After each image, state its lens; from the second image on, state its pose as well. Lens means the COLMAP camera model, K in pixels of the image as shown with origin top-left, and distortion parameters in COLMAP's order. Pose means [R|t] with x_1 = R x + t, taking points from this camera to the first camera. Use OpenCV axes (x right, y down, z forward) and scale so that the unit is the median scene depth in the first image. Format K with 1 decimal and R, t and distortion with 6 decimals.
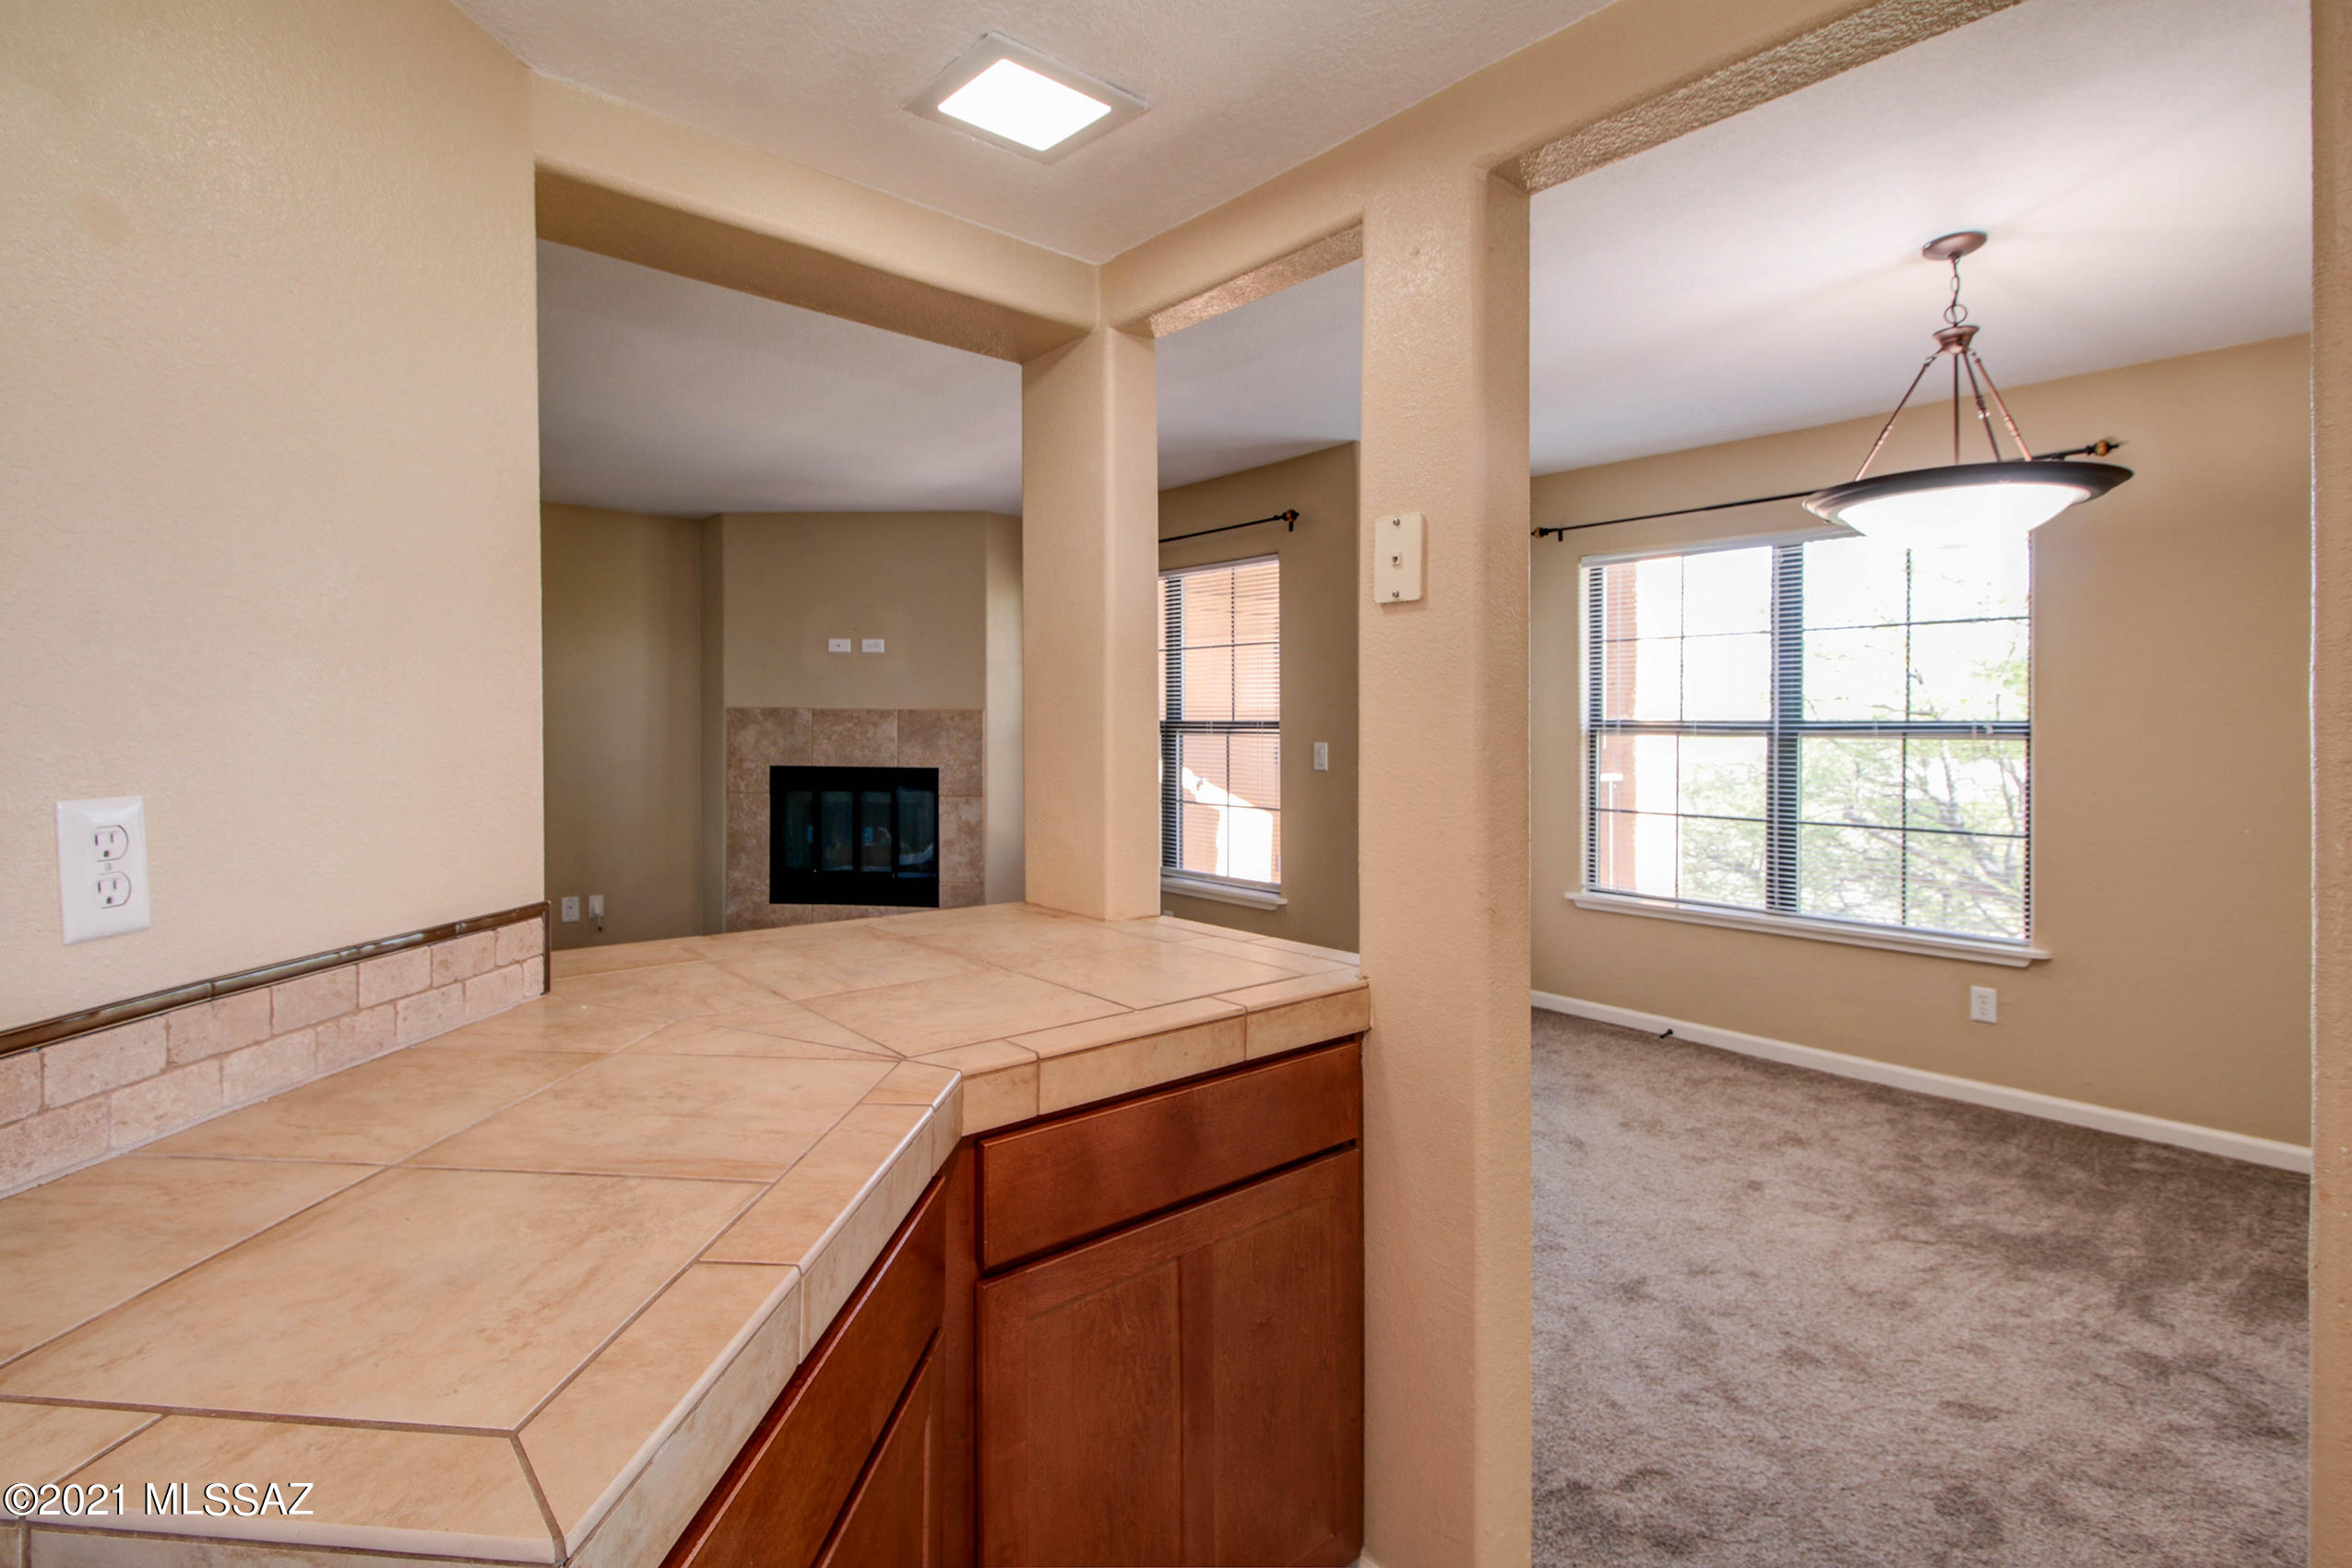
lens RADIAL K [[1098.6, 0, 1176.0], [0, 1098.6, 784.0], [0, 0, 1]] dist [-0.000053, -0.000009]
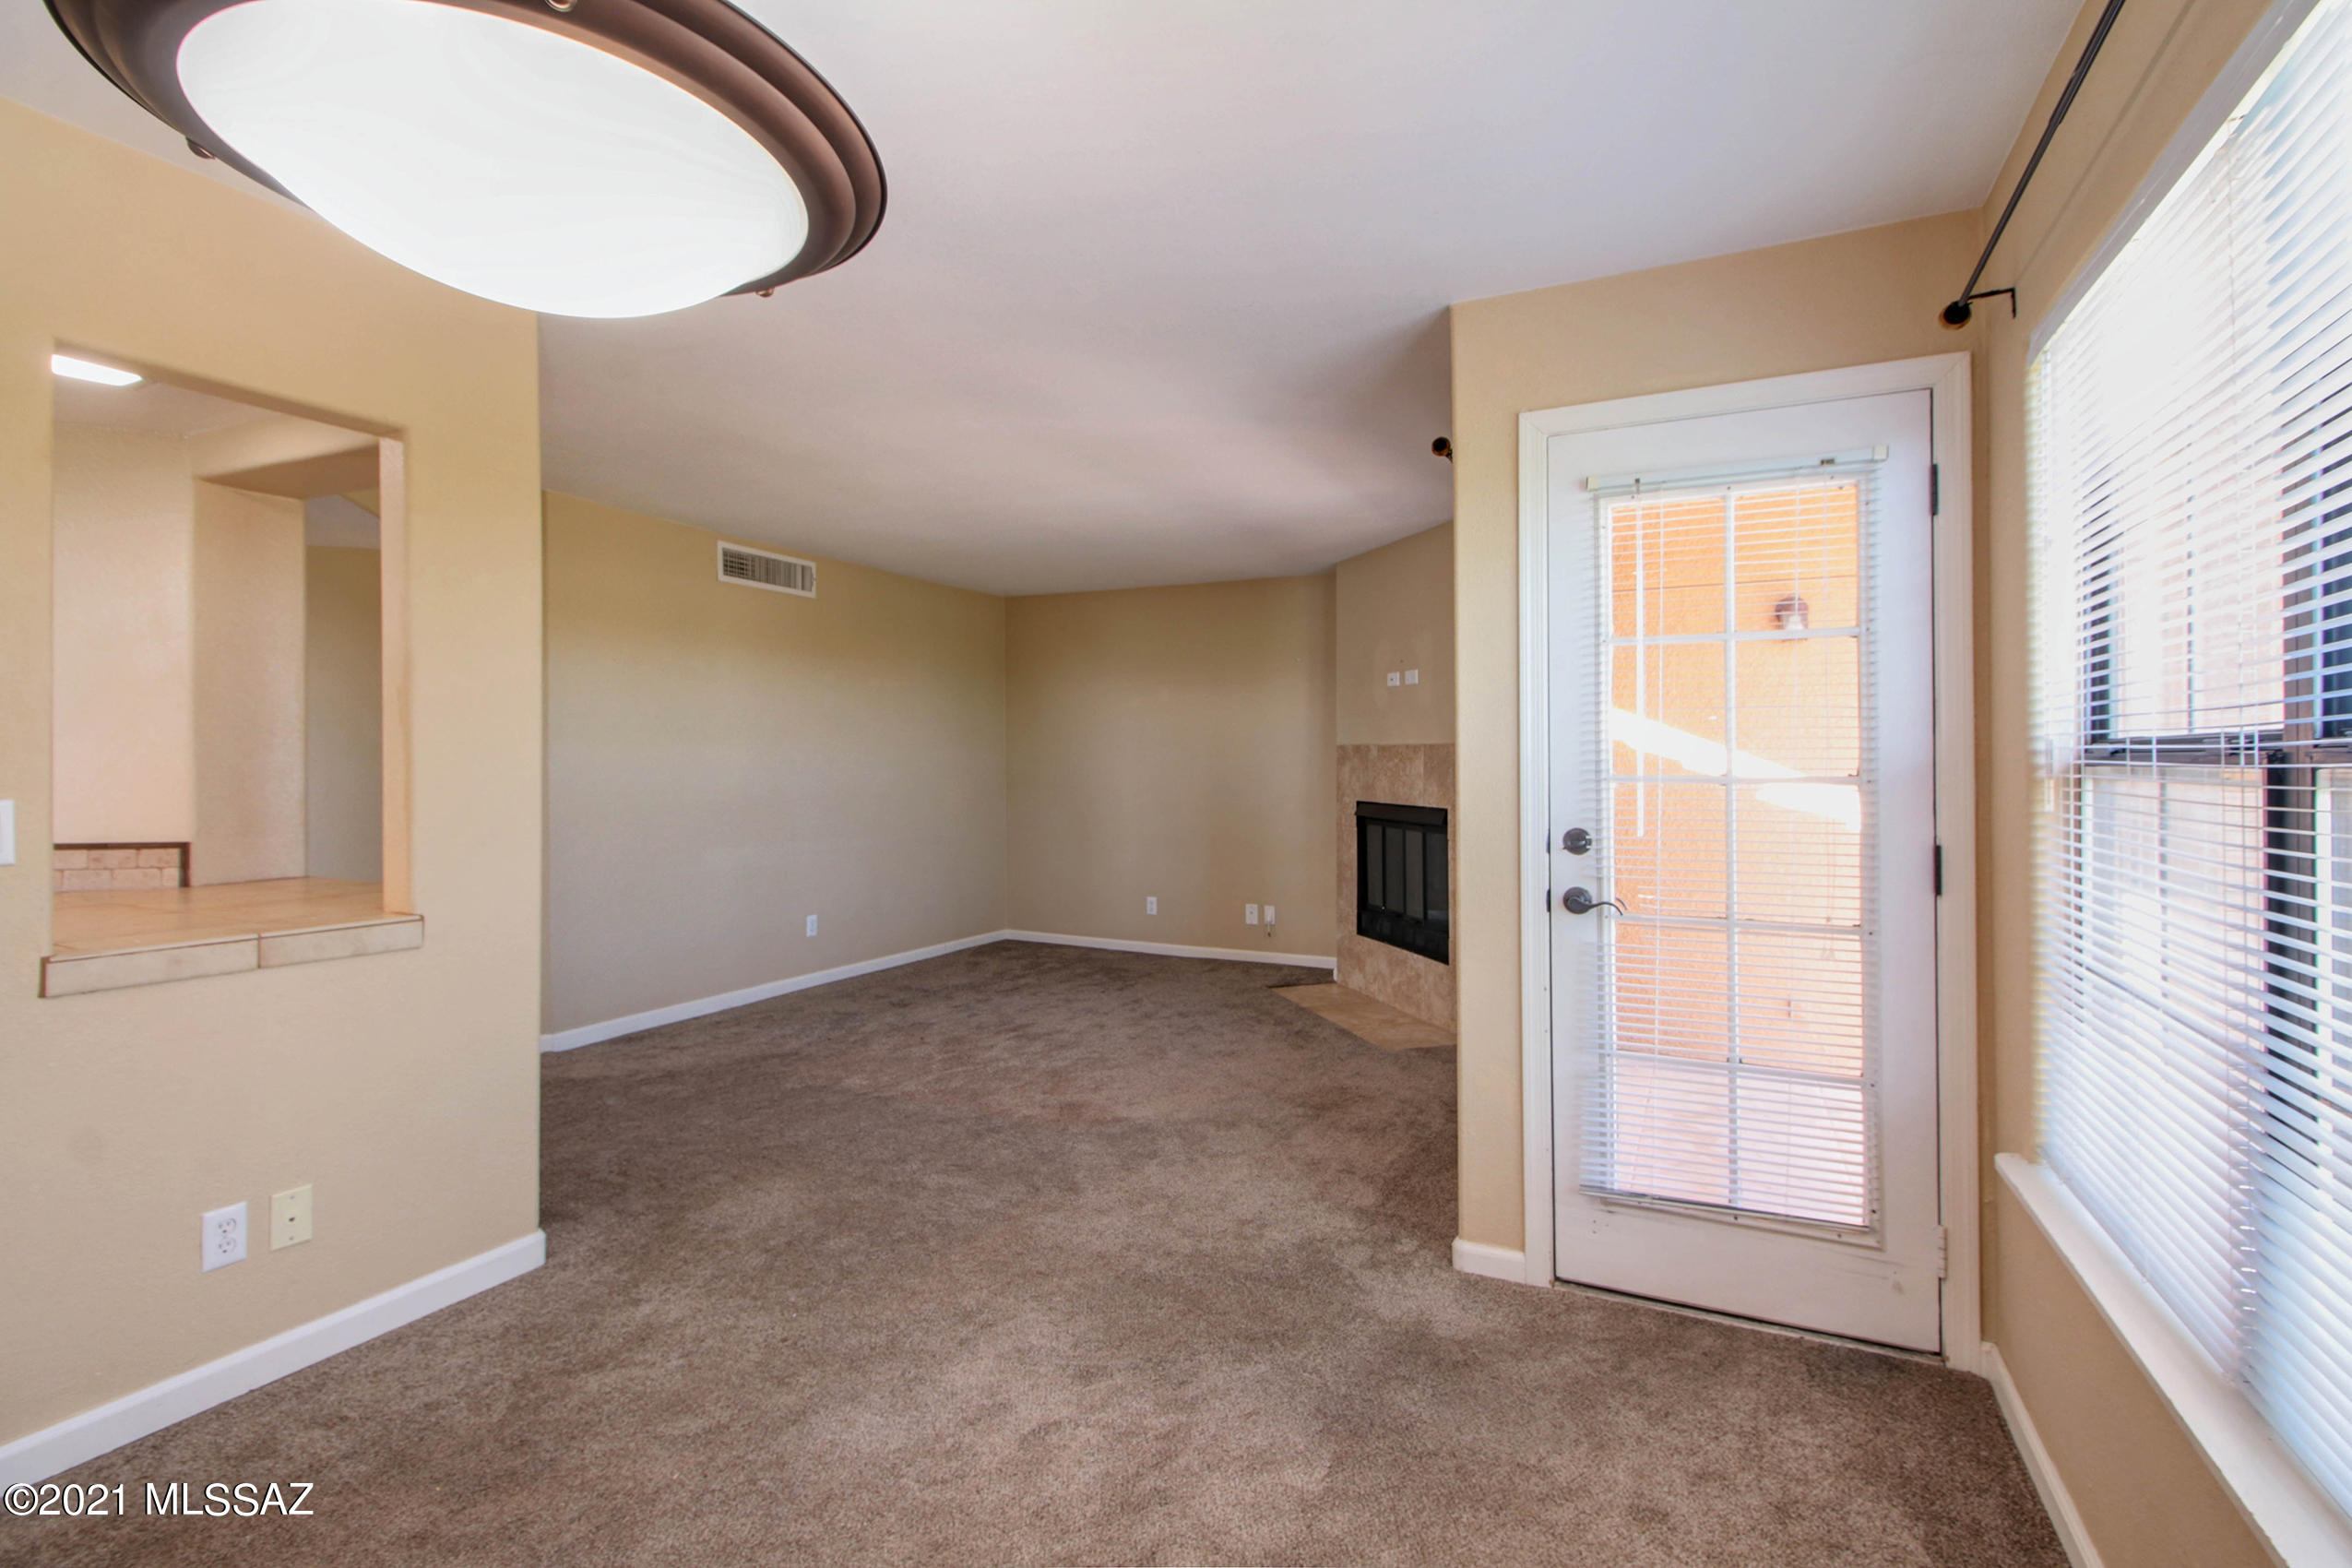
lens RADIAL K [[1049.6, 0, 1185.5], [0, 1049.6, 753.8], [0, 0, 1]] dist [0.000051, -0.000244]
pose [[0.382614, -0.014183, -0.923800, 0.485158], [-0.045547, 0.998377, -0.034192, -0.019810], [0.922785, 0.055158, 0.381347, 0.476116]]
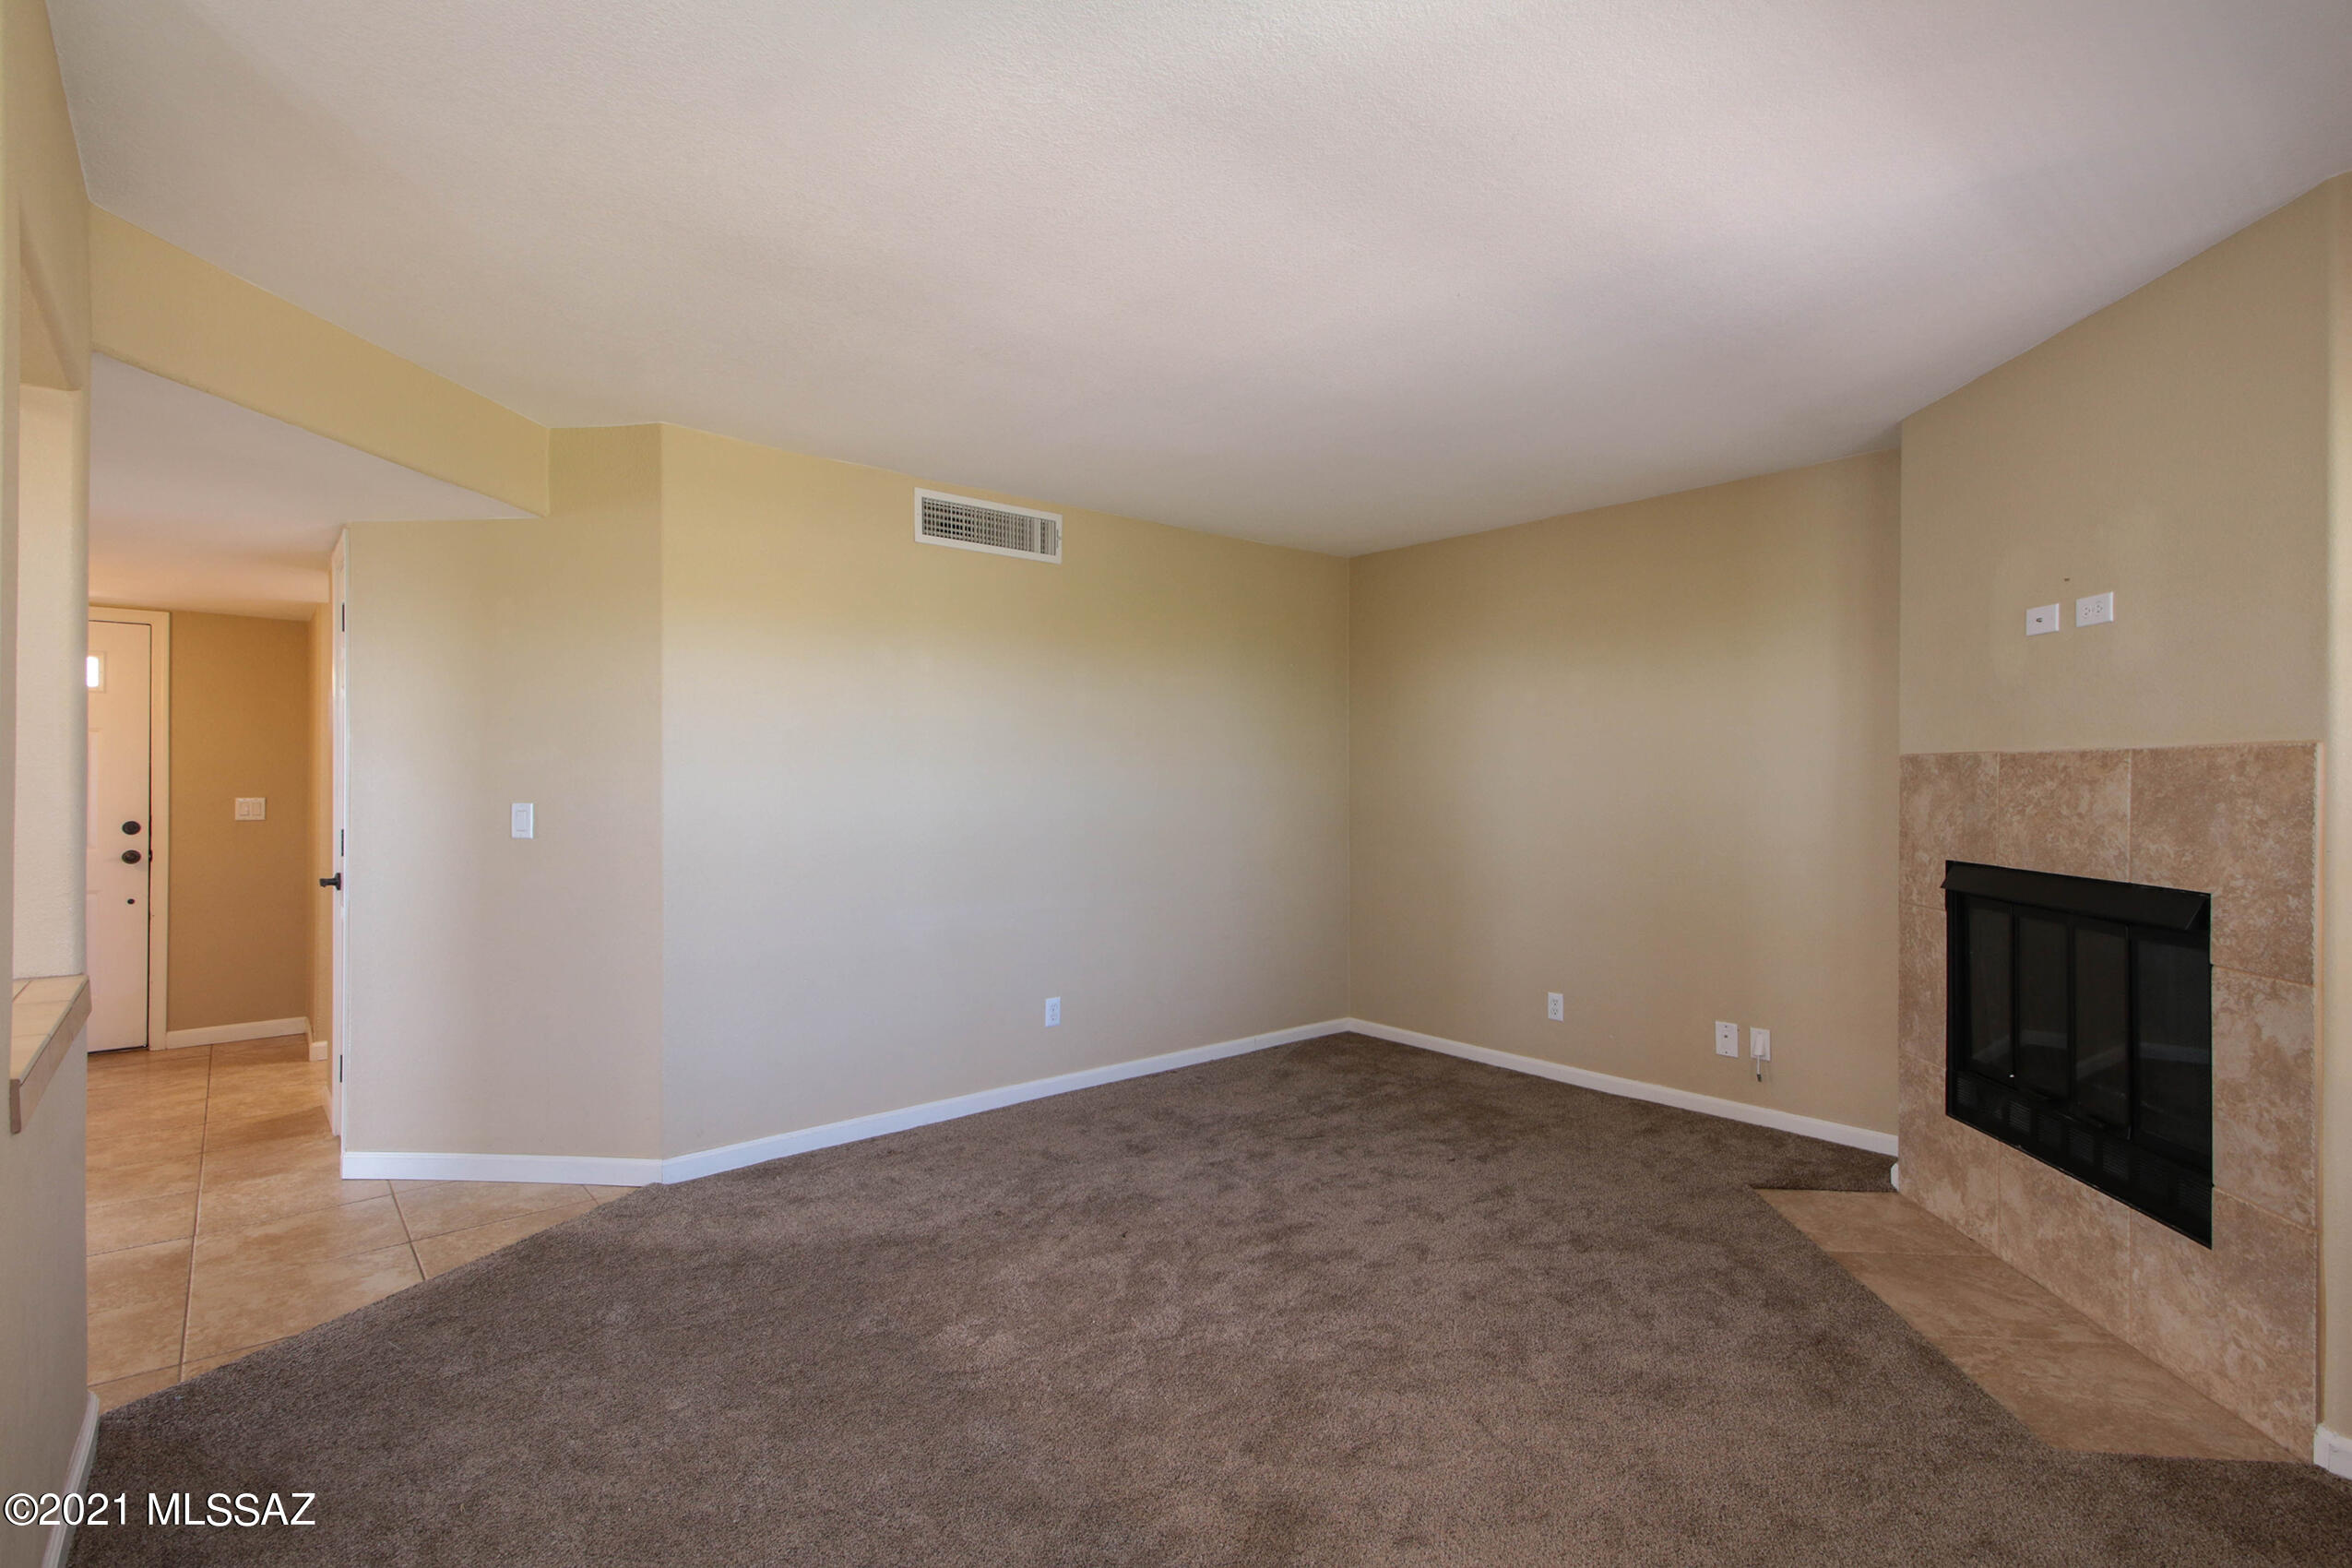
lens RADIAL K [[1124.2, 0, 1171.4], [0, 1124.2, 796.1], [0, 0, 1]] dist [0.010739, -0.000366]
pose [[-0.016201, 0.008109, -0.999836, 0.195011], [-0.047450, 0.998834, 0.008870, -0.035364], [0.998742, 0.047586, -0.015797, 0.630271]]
